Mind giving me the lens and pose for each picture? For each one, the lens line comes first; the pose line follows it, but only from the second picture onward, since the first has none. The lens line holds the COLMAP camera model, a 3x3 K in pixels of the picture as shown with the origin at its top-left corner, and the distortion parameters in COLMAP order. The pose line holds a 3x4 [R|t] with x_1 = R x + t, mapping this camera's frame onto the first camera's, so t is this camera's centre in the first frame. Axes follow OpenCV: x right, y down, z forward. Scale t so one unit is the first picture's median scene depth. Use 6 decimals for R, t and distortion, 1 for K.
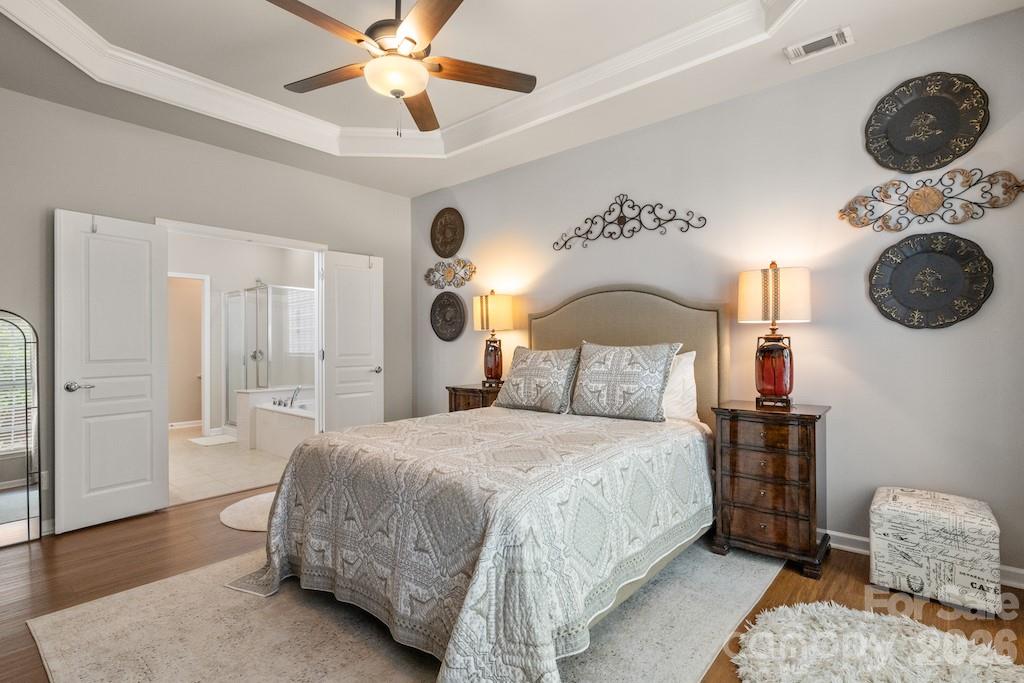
lens RADIAL K [[495.4, 0, 517.1], [0, 495.4, 347.5], [0, 0, 1]] dist [-0.002130, 0.000174]
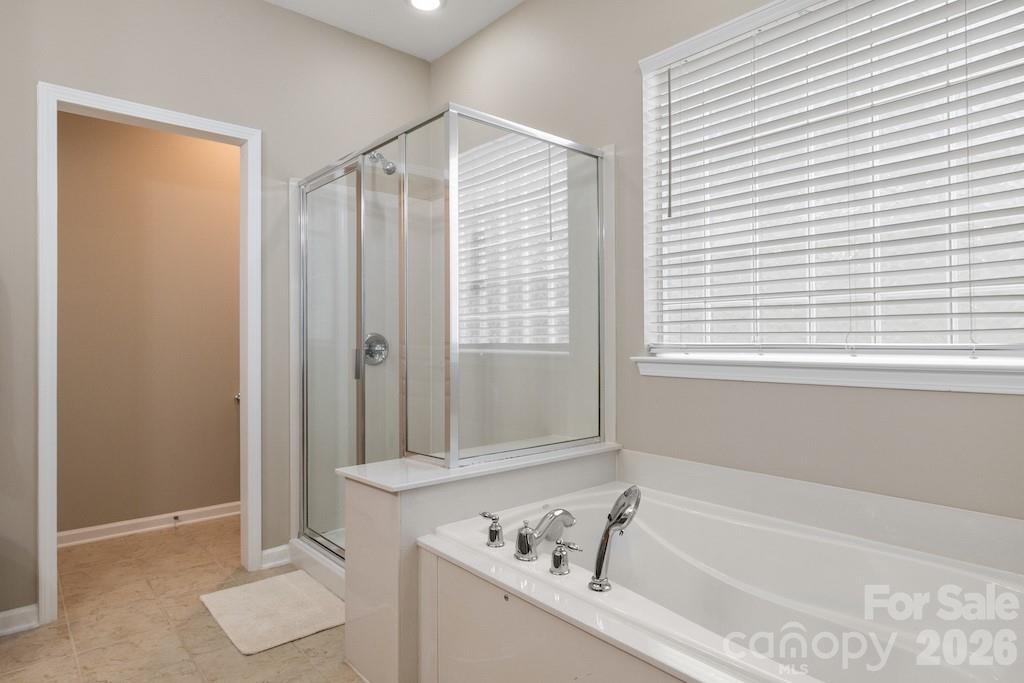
lens RADIAL K [[587.7, 0, 514.5], [0, 587.7, 343.2], [0, 0, 1]] dist [0.003267, 0.000418]
pose [[0.989143, 0.005728, -0.146848, -0.124231], [-0.005686, 0.999984, 0.000704, 0.003564], [0.146849, 0.000139, 0.989159, 0.200442]]
